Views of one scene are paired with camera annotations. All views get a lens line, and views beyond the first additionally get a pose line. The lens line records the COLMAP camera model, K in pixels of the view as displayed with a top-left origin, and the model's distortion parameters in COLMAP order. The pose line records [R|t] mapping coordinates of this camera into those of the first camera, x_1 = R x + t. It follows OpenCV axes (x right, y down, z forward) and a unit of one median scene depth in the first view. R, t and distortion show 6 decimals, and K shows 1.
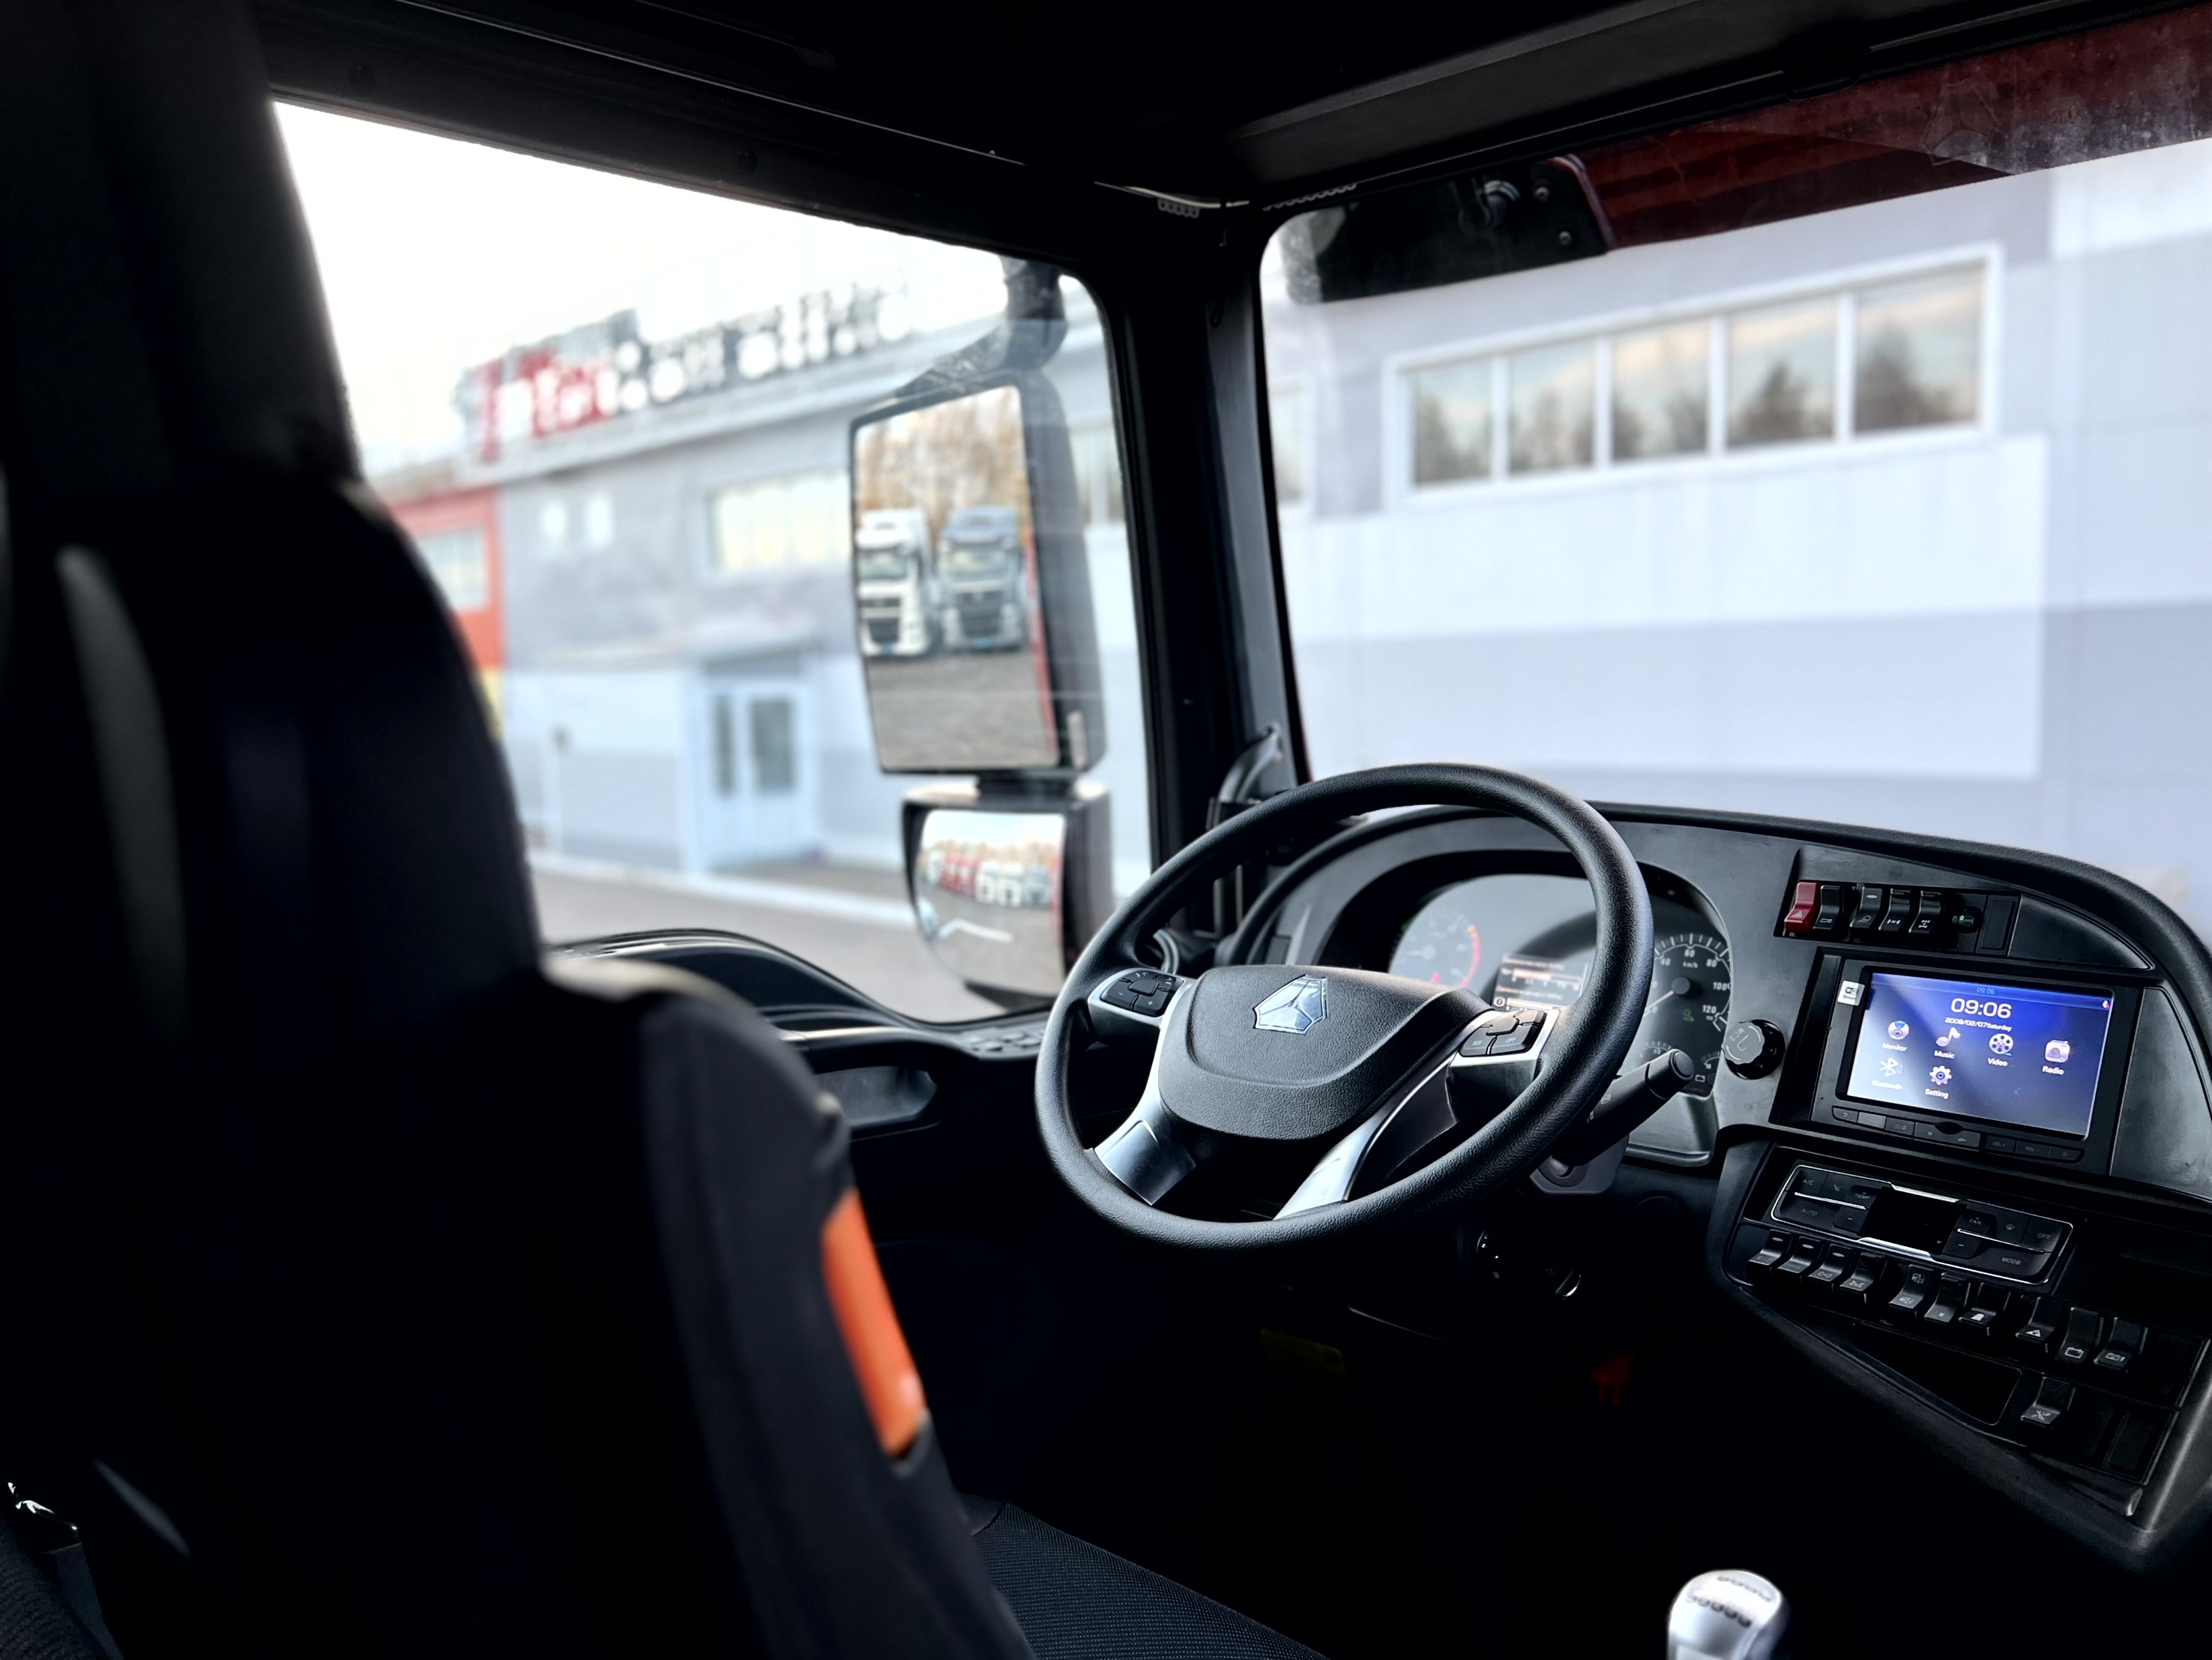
lens RADIAL K [[1815.7, 0, 1097.5], [0, 1815.7, 787.6], [0, 0, 1]] dist [0.121991, -0.000043]
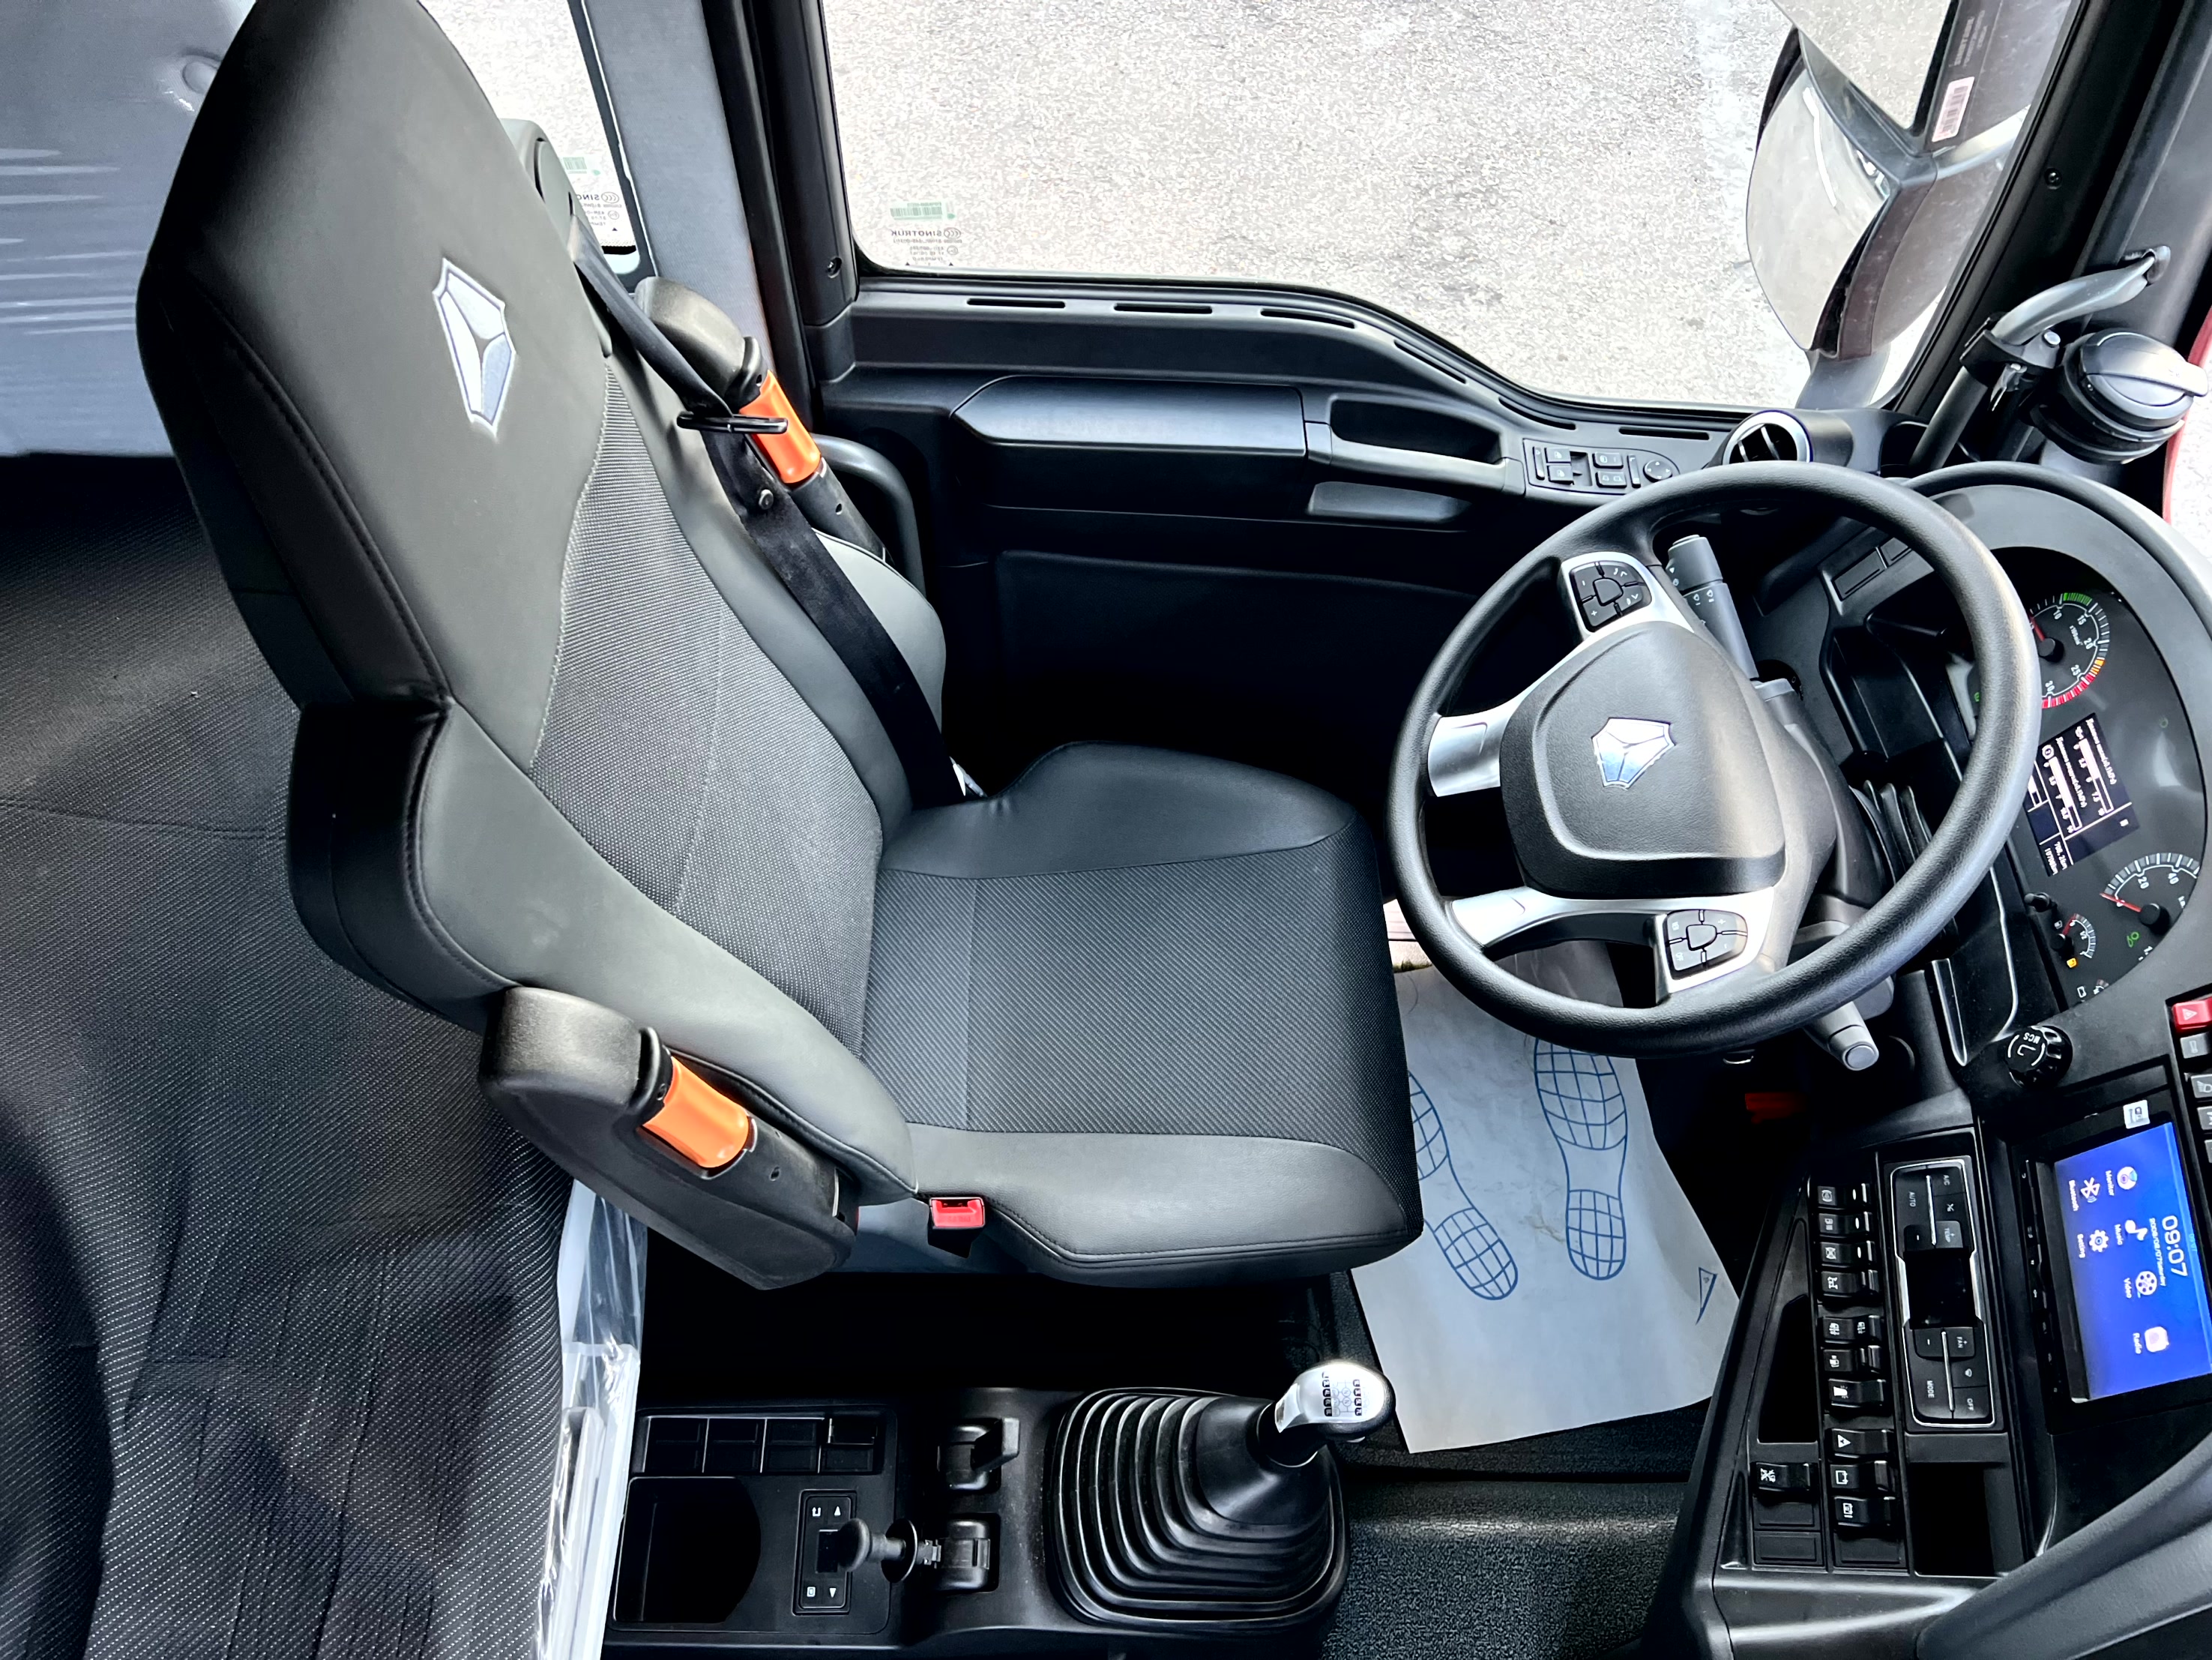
lens RADIAL K [[1815.7, 0, 1097.5], [0, 1815.7, 787.6], [0, 0, 1]] dist [0.121991, -0.000043]
pose [[0.695038, 0.617927, -0.367543, 0.310688], [-0.091923, 0.583384, 0.806978, -0.710311], [0.713072, -0.527095, 0.462276, 0.317217]]
